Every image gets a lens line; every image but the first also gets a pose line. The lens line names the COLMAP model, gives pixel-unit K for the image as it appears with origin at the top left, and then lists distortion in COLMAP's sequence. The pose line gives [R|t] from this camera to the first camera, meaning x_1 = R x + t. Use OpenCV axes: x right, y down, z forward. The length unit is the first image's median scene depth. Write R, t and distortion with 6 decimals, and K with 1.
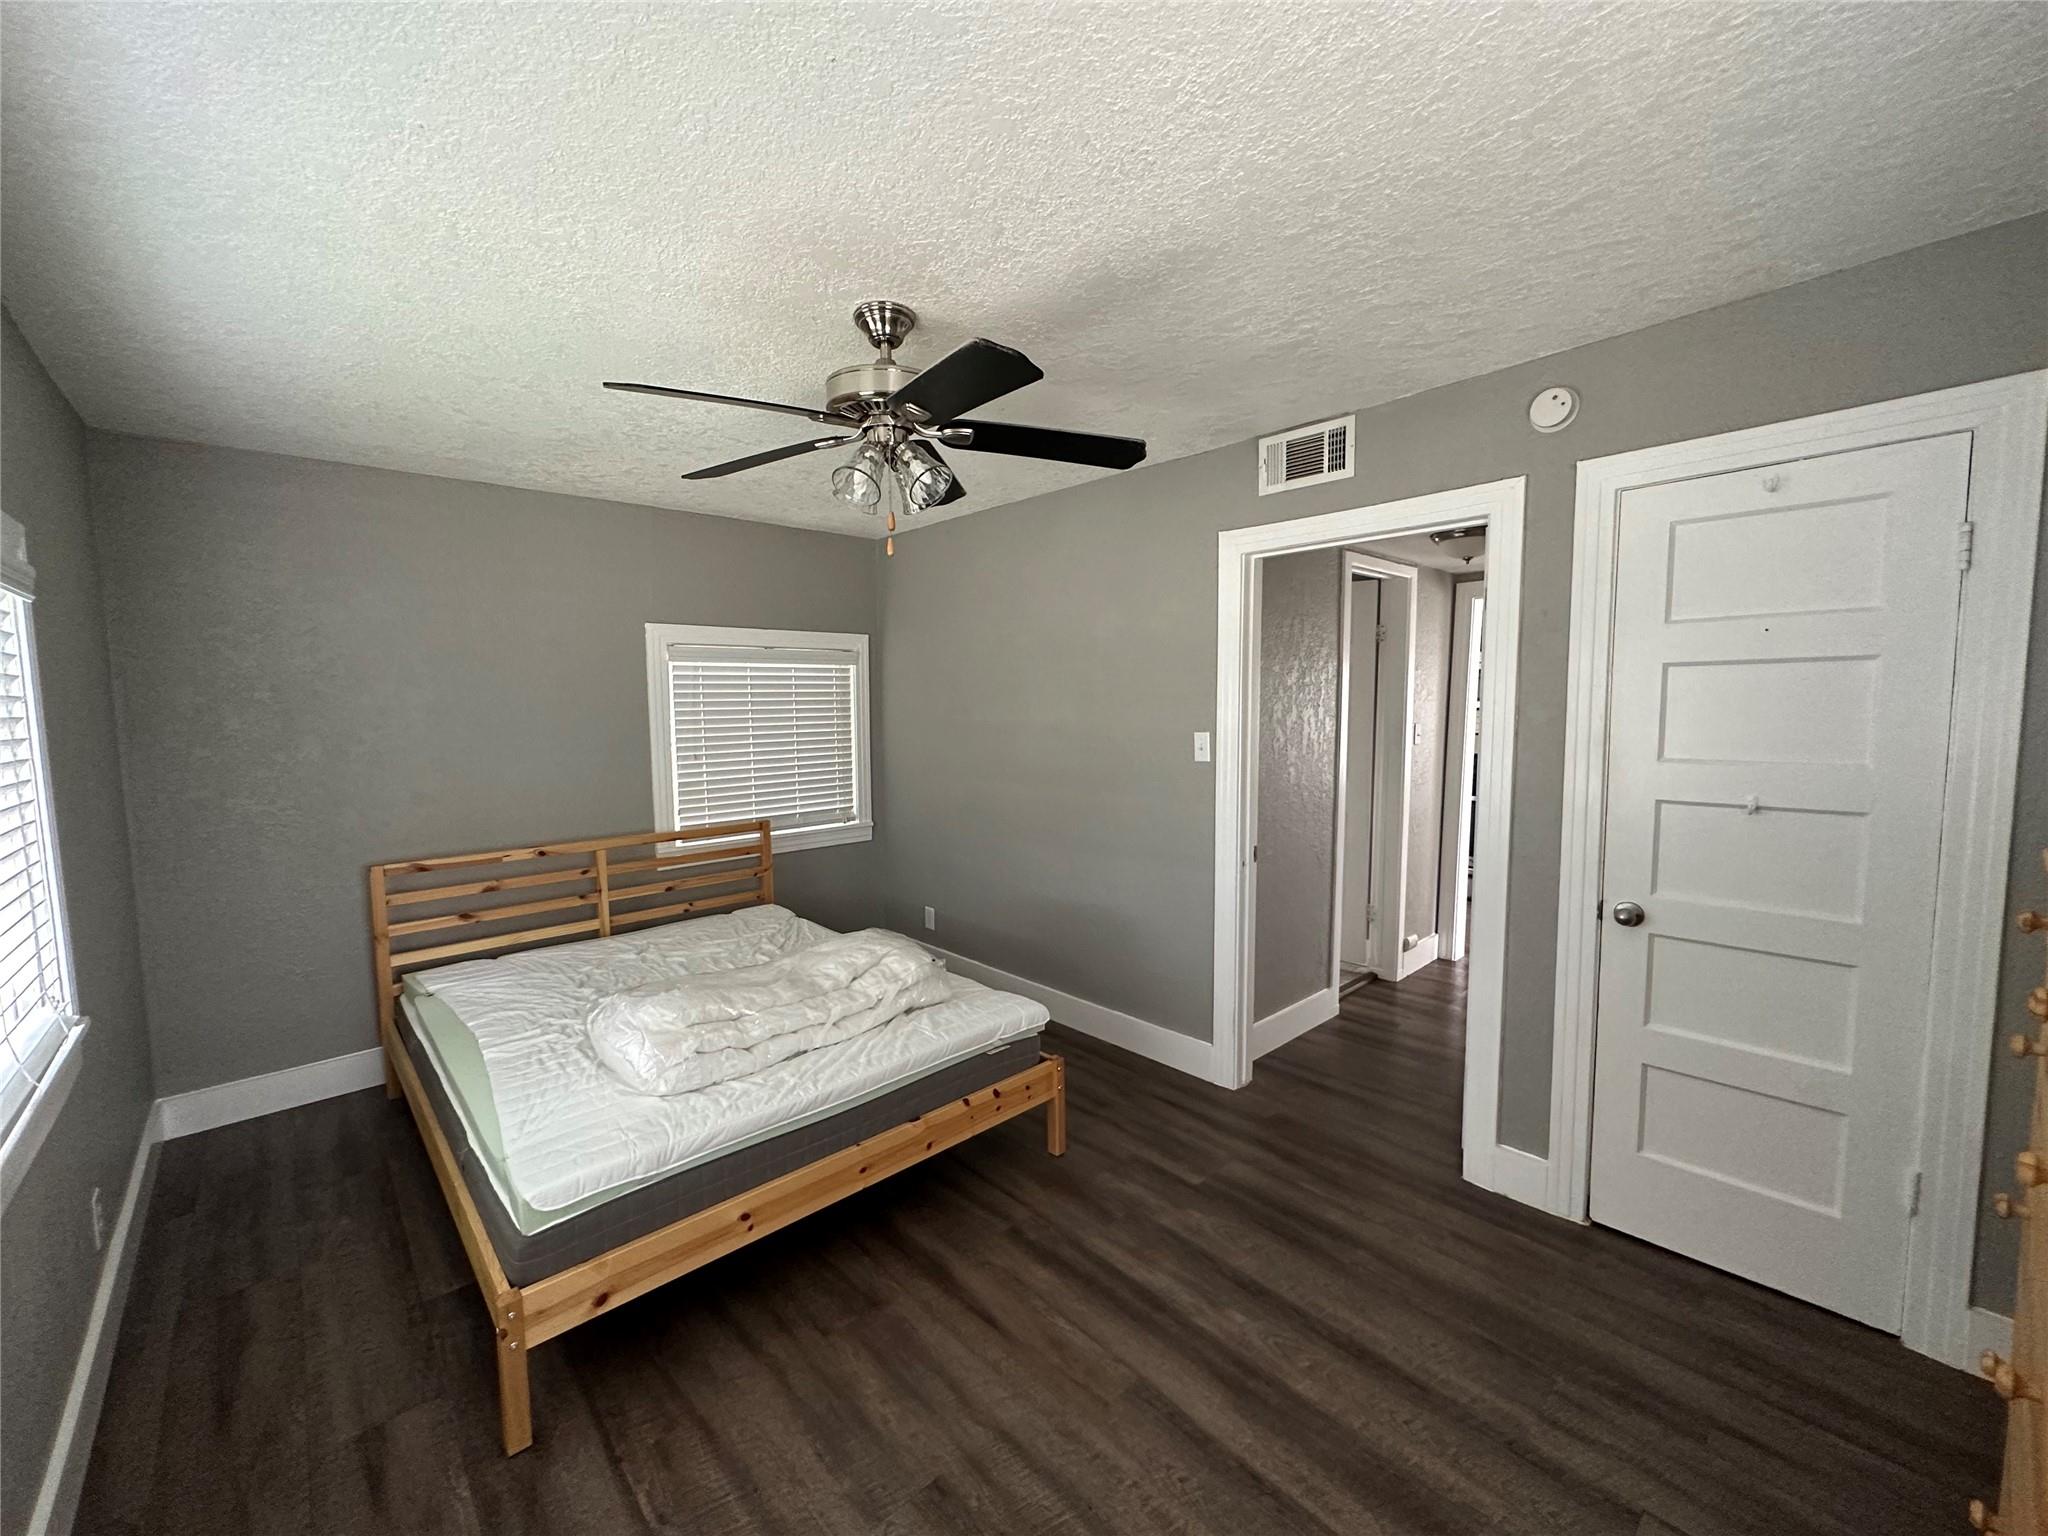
lens RADIAL K [[821.2, 0, 1021.6], [0, 821.2, 764.8], [0, 0, 1]] dist [0.002178, 0.000032]
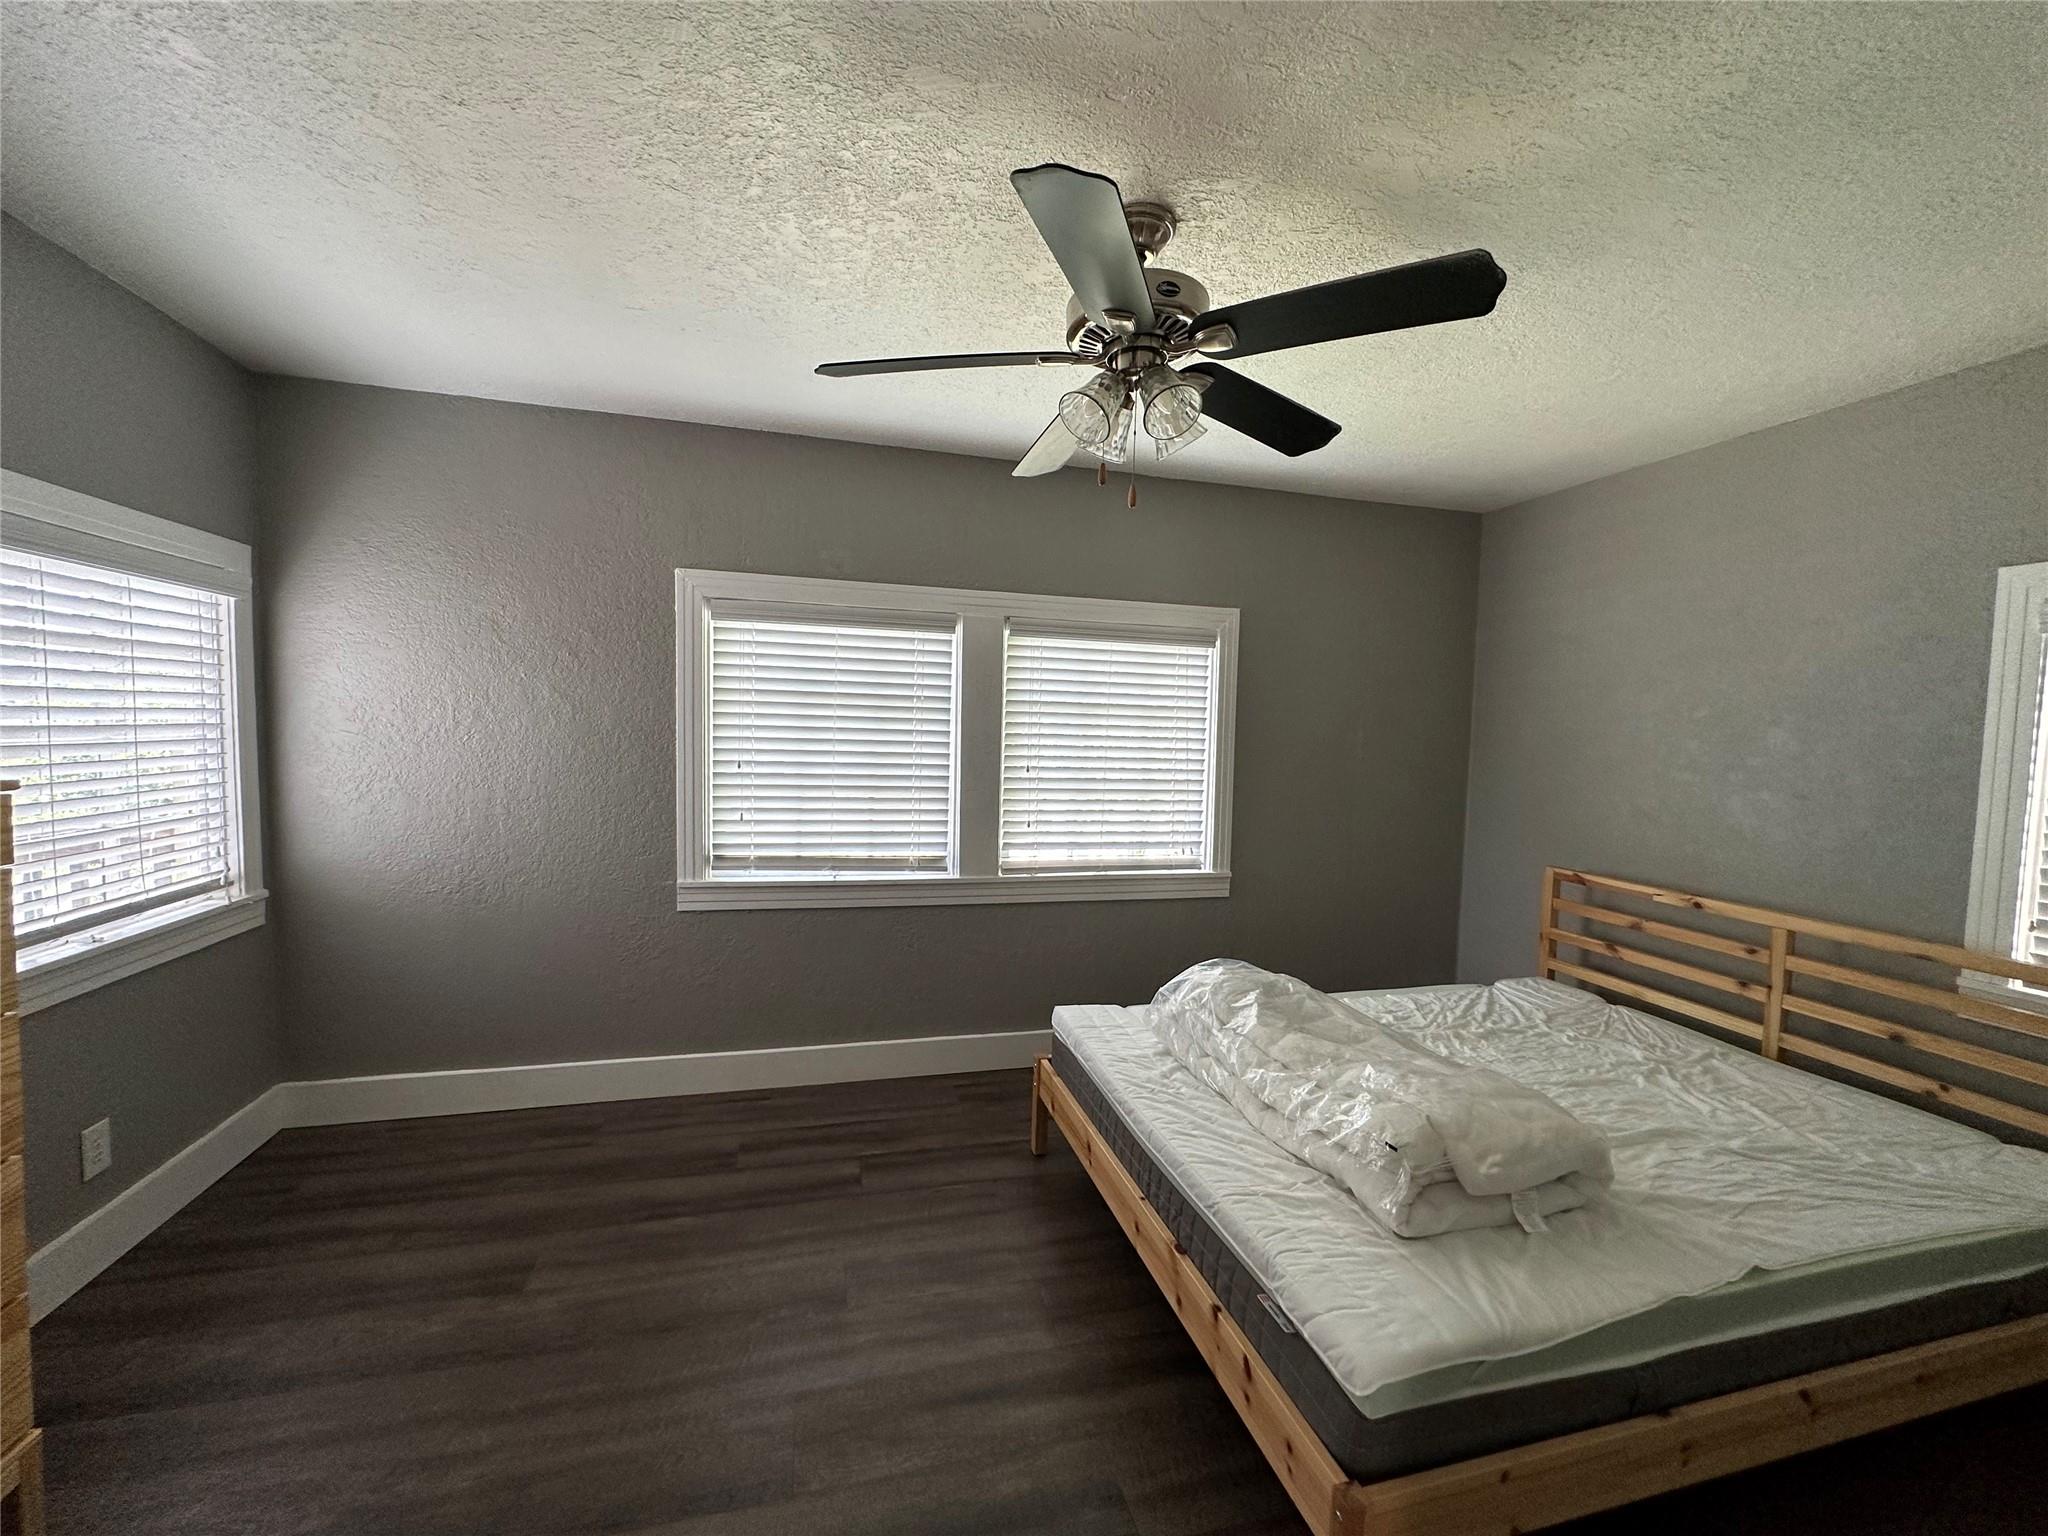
lens RADIAL K [[821.2, 0, 1021.6], [0, 821.2, 764.8], [0, 0, 1]] dist [0.002178, 0.000032]
pose [[-0.448573, 0.056473, -0.891960, 0.378626], [-0.090000, 0.990074, 0.107947, -0.049228], [0.889203, 0.128699, -0.439038, 0.744581]]
